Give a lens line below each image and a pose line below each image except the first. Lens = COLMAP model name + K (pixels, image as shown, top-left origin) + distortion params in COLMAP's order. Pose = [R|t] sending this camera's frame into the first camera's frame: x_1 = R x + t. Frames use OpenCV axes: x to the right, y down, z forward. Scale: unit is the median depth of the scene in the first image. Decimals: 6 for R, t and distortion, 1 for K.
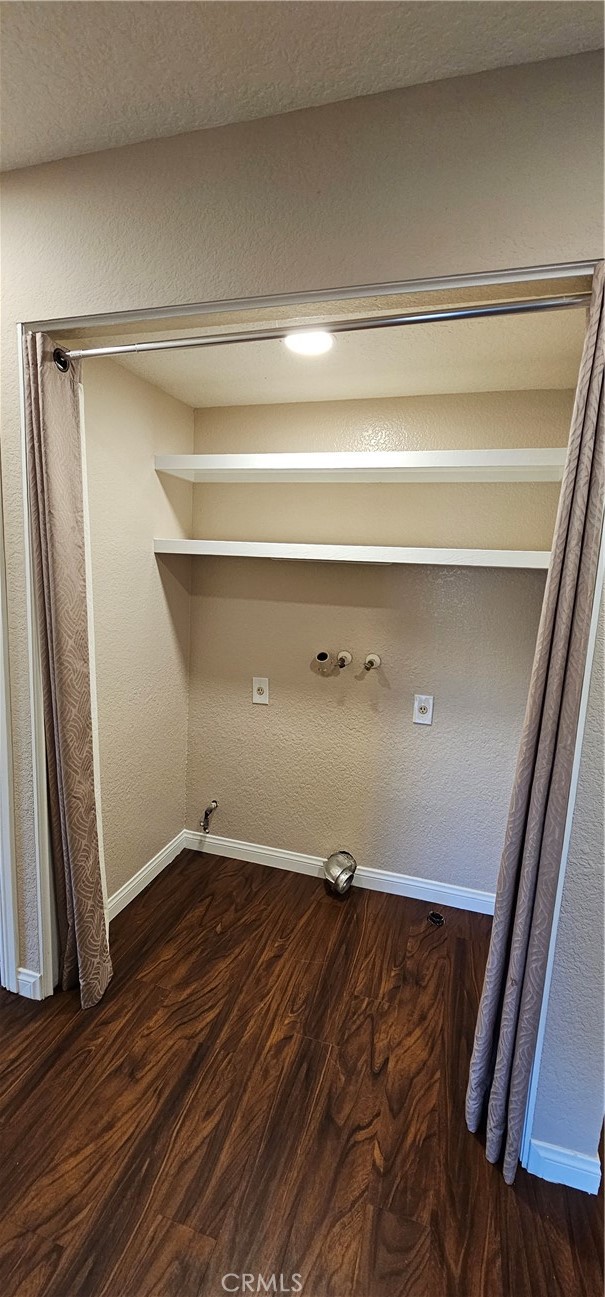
lens RADIAL K [[528.8, 0, 300.2], [0, 528.8, 655.9], [0, 0, 1]] dist [-0.003385, 0.000935]
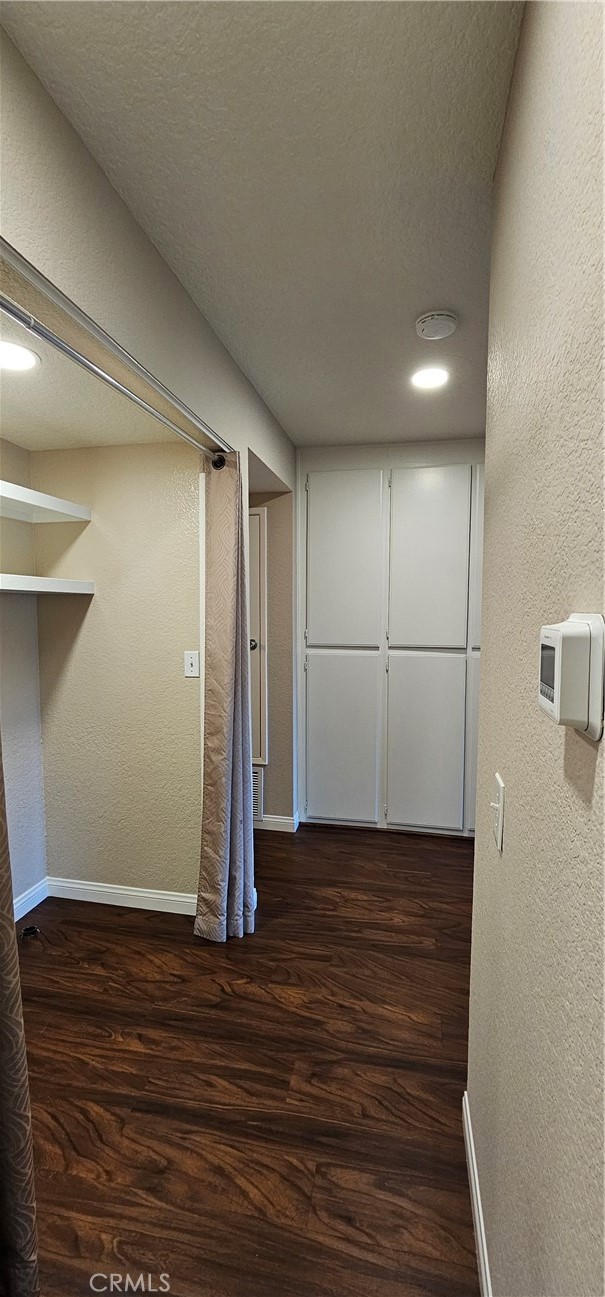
lens RADIAL K [[528.8, 0, 300.2], [0, 528.8, 655.9], [0, 0, 1]] dist [-0.003385, 0.000935]
pose [[-0.099401, -0.126874, 0.986926, -1.199522], [0.147098, 0.979067, 0.140679, -0.157642], [-0.984115, 0.159158, -0.078657, 0.761123]]
